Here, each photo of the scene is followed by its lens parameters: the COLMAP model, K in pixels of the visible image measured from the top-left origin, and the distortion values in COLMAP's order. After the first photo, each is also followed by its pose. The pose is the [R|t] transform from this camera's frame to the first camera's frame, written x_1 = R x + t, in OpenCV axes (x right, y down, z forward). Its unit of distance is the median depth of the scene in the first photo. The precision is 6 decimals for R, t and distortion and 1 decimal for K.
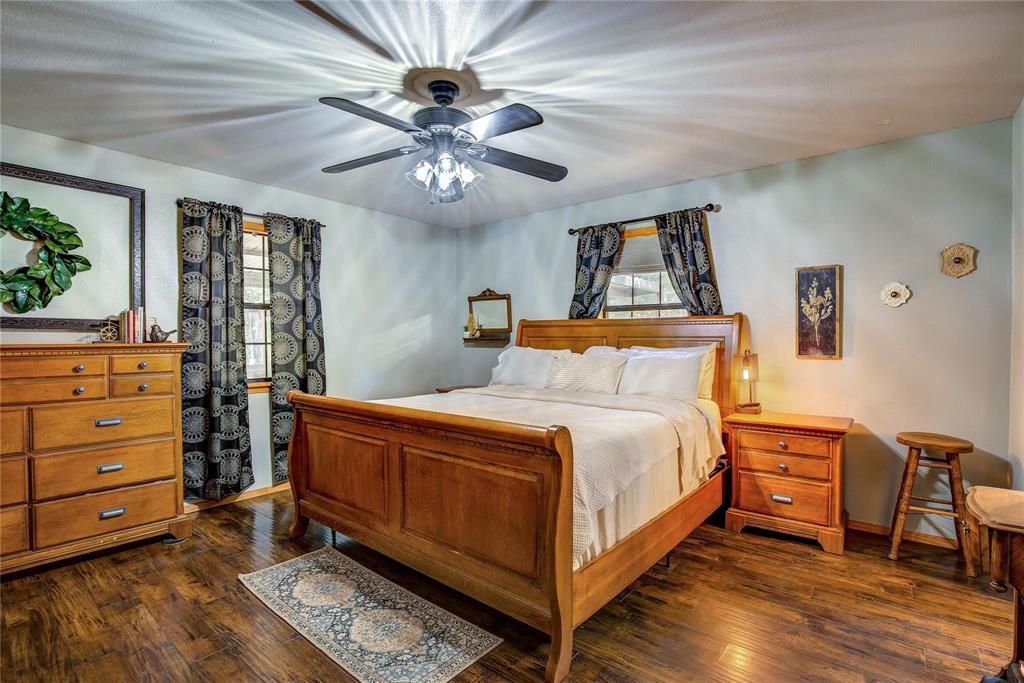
lens RADIAL K [[468.0, 0, 516.5], [0, 468.0, 346.4], [0, 0, 1]] dist [-0.041898, 0.009522]
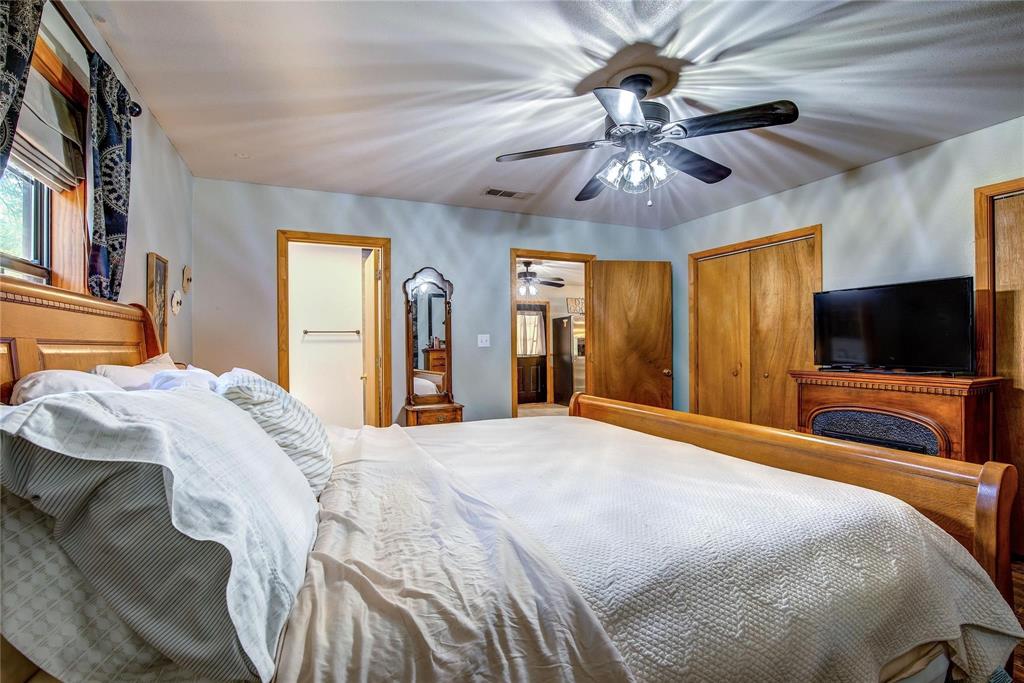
lens RADIAL K [[468.0, 0, 516.5], [0, 468.0, 346.4], [0, 0, 1]] dist [-0.041898, 0.009522]
pose [[-0.896653, 0.008261, 0.442657, -0.353695], [0.015629, 0.999793, 0.013000, -0.022417], [-0.442459, 0.018575, -0.896597, 1.974758]]
